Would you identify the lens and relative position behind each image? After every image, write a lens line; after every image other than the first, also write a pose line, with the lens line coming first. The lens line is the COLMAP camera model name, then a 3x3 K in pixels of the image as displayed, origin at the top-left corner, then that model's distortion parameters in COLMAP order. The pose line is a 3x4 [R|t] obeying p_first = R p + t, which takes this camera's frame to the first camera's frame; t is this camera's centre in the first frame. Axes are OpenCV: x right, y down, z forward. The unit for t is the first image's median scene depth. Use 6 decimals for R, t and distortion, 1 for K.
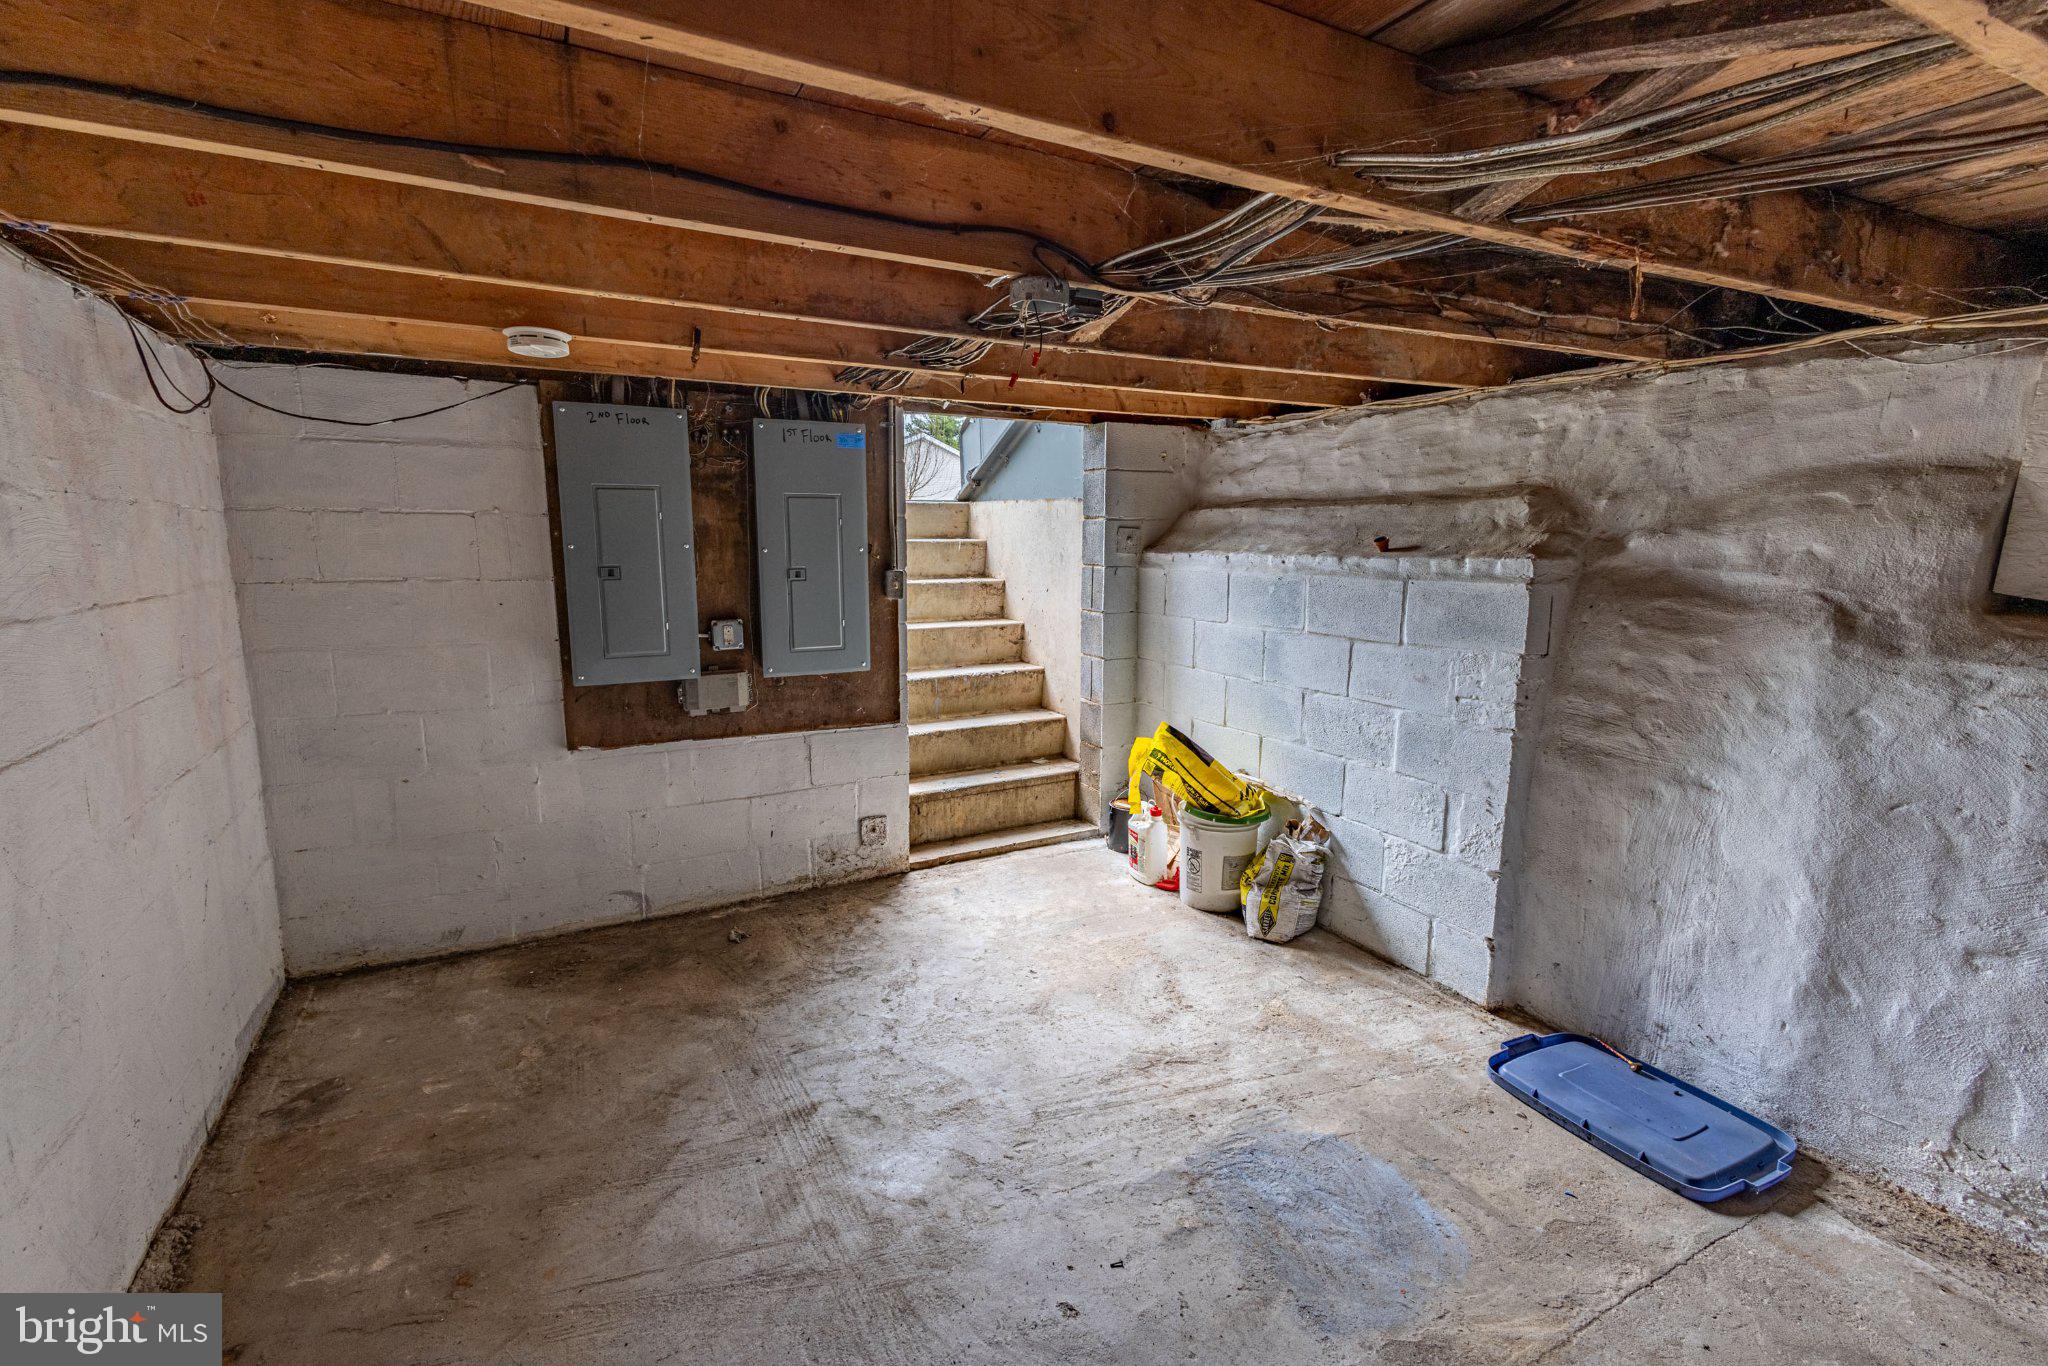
lens RADIAL K [[939.5, 0, 1025.7], [0, 939.5, 682.4], [0, 0, 1]] dist [0.013063, -0.003688]
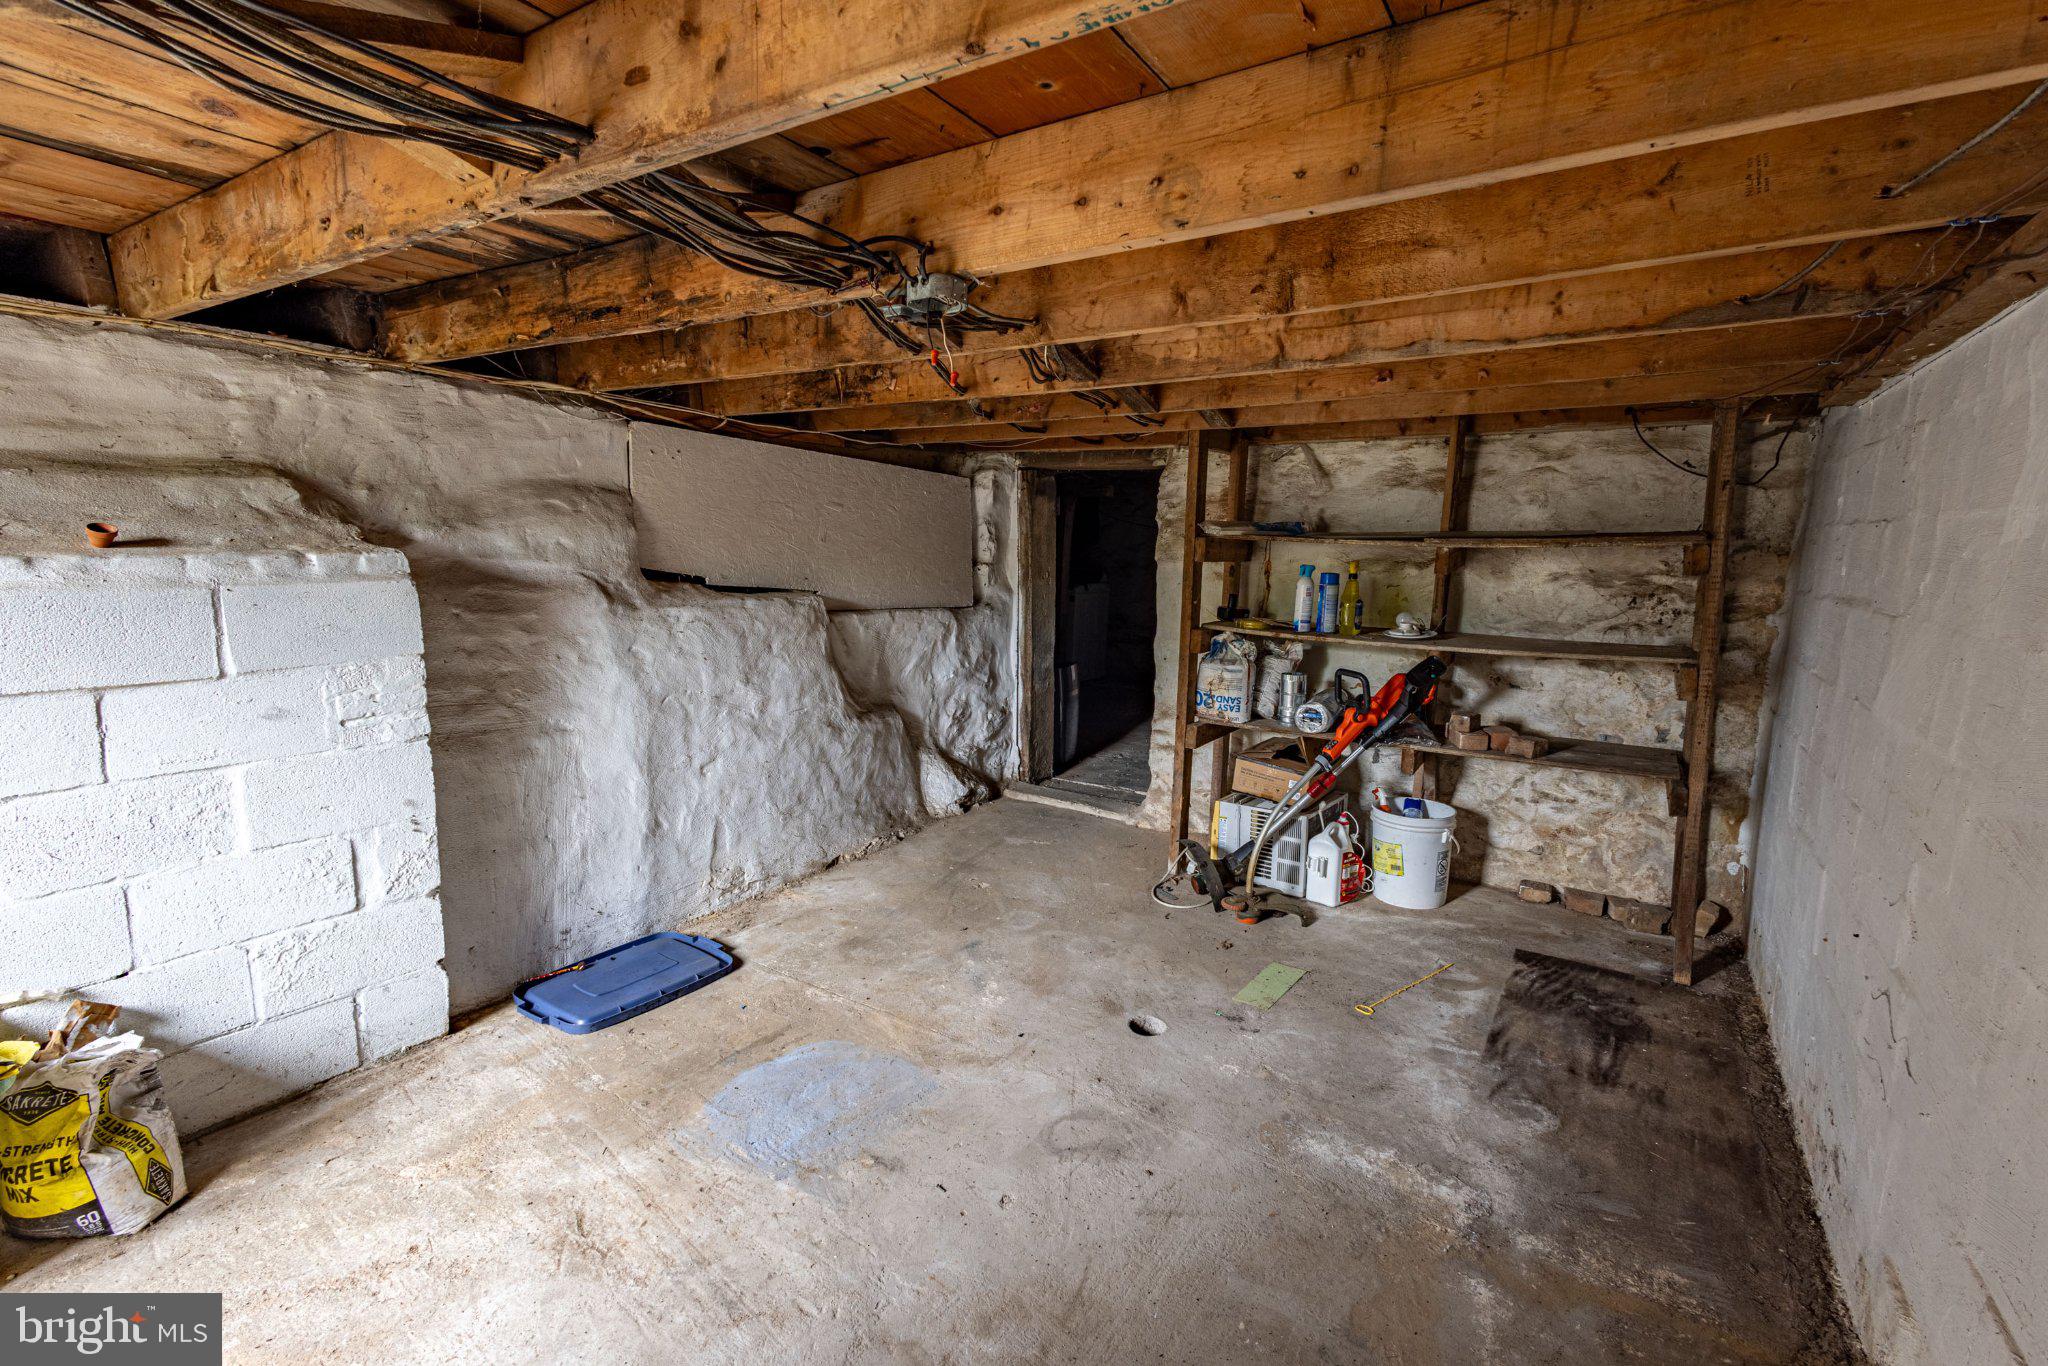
lens RADIAL K [[939.5, 0, 1026.2], [0, 939.5, 680.1], [0, 0, 1]] dist [0.013063, -0.003688]
pose [[-0.494283, -0.140270, 0.857909, -0.637873], [0.113805, 0.967961, 0.223832, -0.160213], [-0.861819, 0.208270, -0.462483, 0.999288]]
